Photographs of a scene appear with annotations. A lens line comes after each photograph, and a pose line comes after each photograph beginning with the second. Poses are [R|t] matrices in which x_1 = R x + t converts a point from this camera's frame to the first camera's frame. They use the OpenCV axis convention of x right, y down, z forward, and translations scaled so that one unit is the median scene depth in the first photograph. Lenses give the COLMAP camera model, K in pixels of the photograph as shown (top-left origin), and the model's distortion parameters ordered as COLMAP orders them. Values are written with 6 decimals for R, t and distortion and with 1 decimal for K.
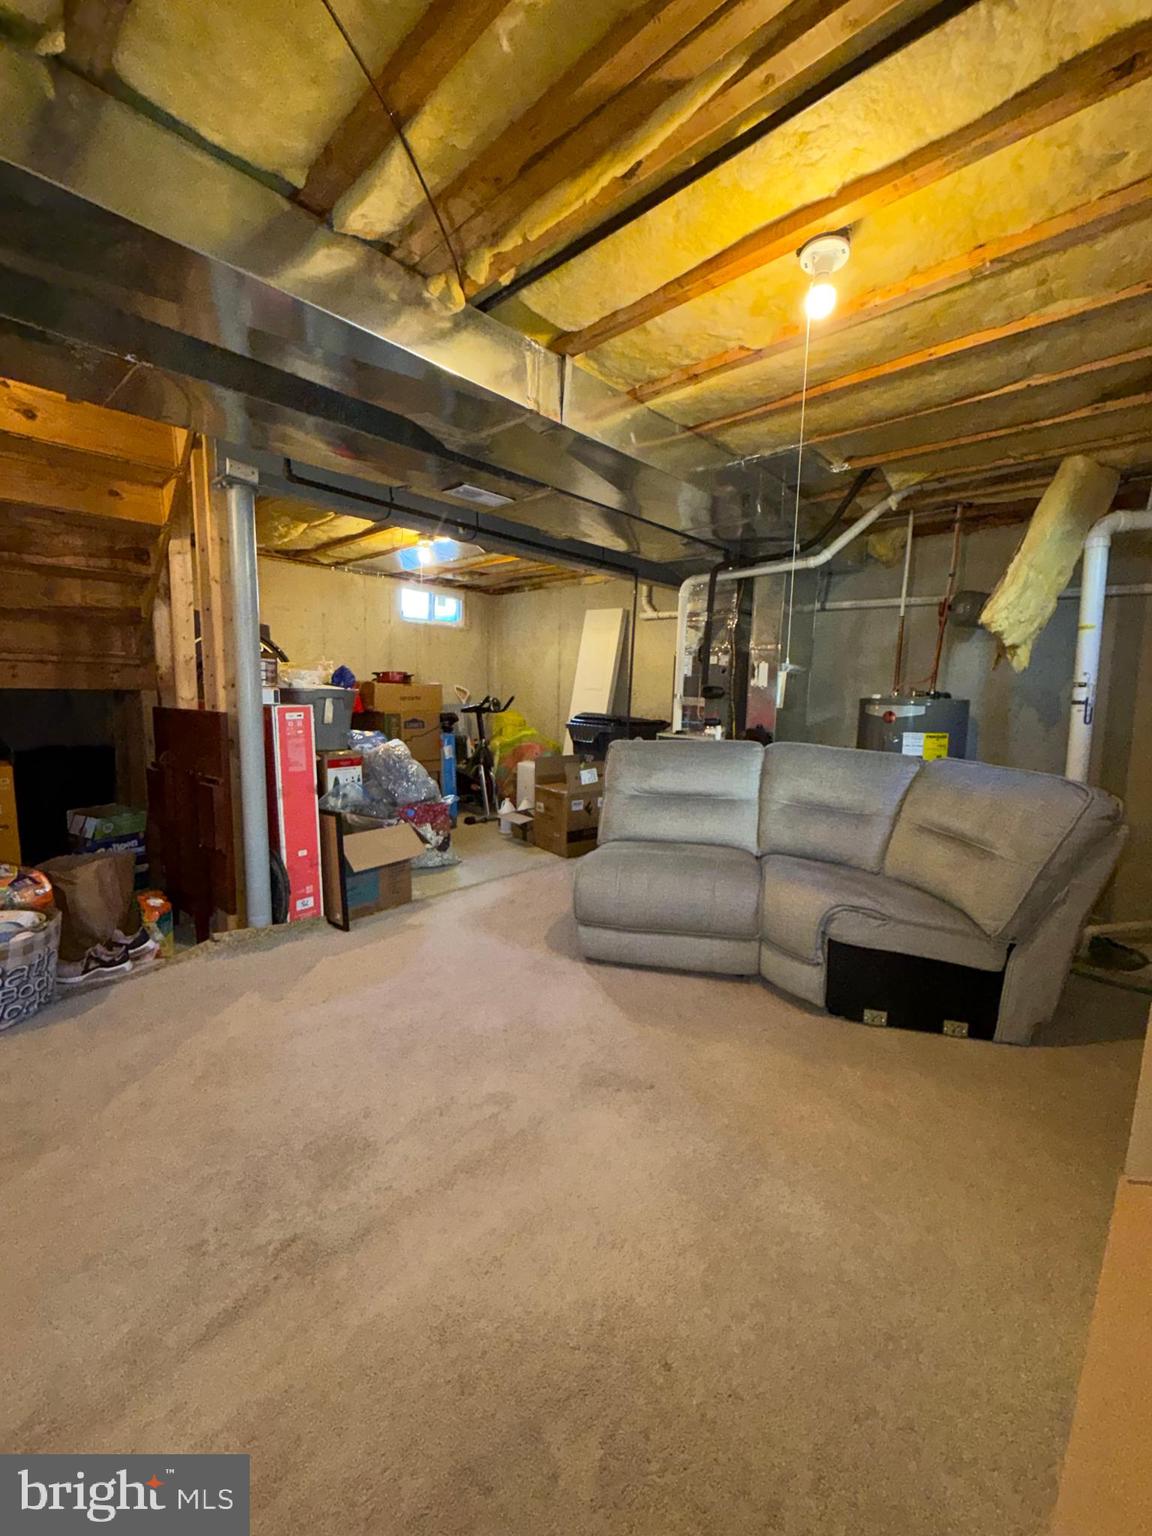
lens RADIAL K [[612.0, 0, 583.2], [0, 612.0, 770.2], [0, 0, 1]] dist [0.000774, 0.000035]
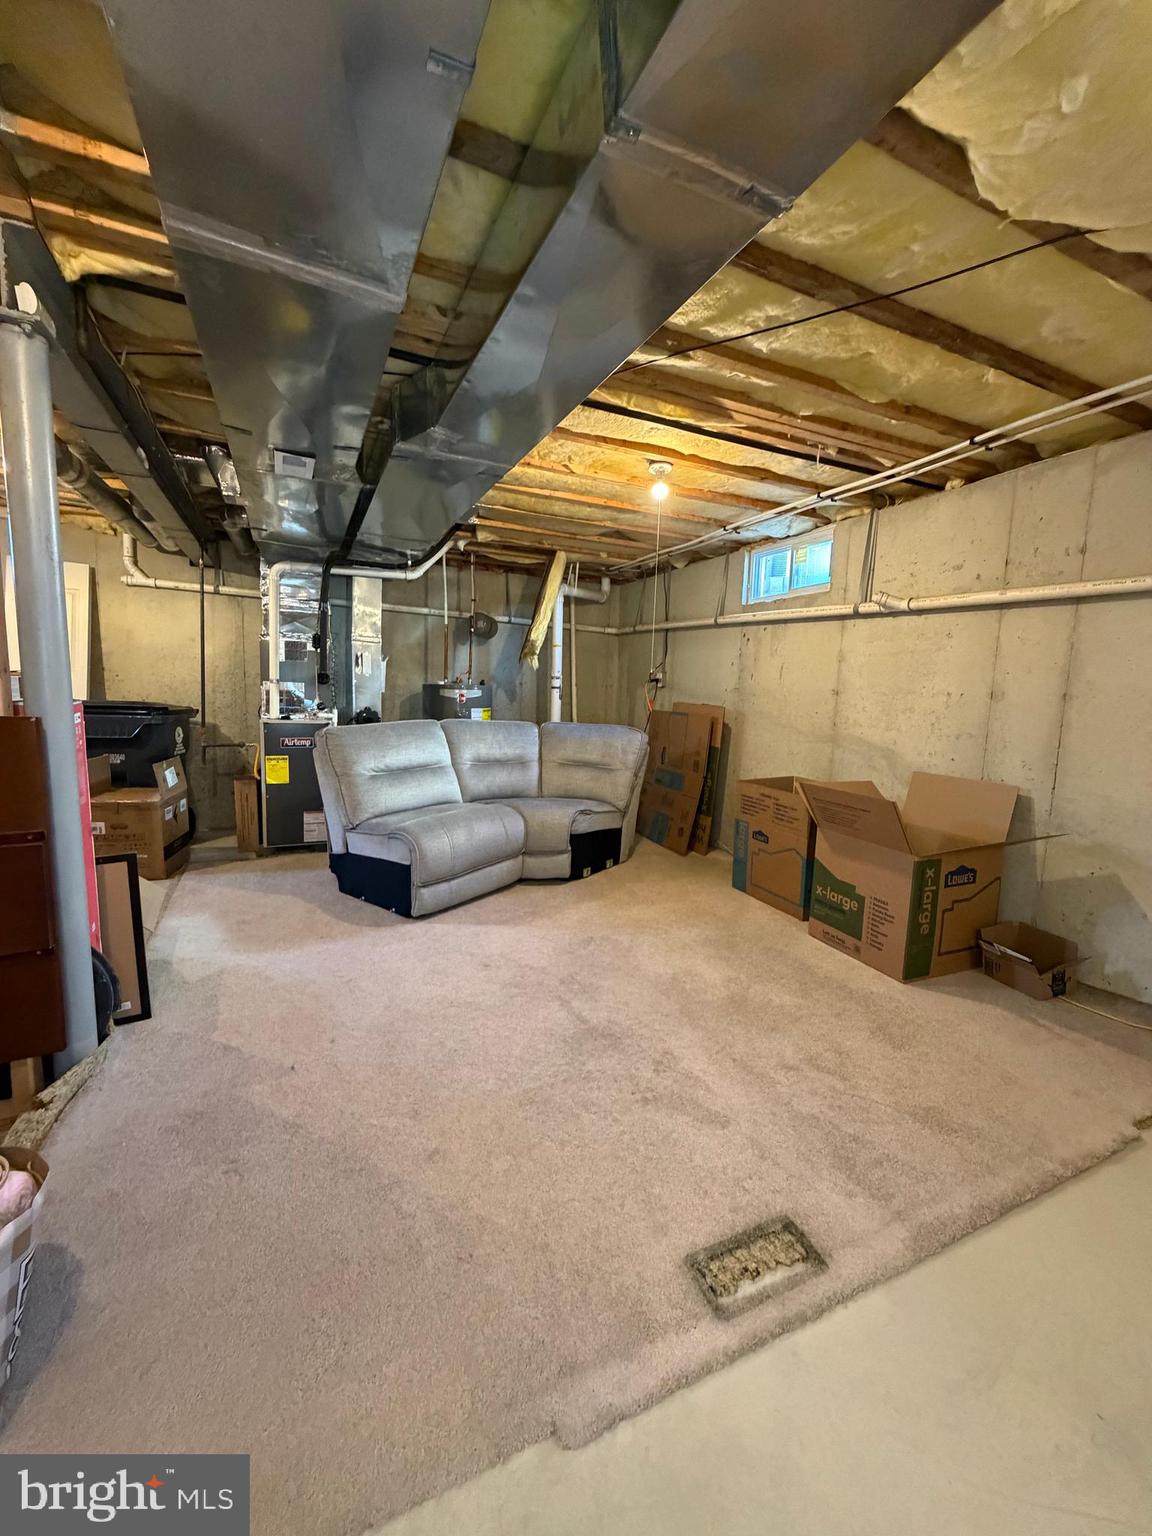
lens RADIAL K [[612.0, 0, 591.3], [0, 612.0, 764.2], [0, 0, 1]] dist [0.000774, 0.000035]
pose [[0.366865, -0.121703, 0.922279, -0.892764], [0.097462, 0.990978, 0.092000, -0.046270], [-0.925155, 0.056136, 0.375416, 0.268537]]
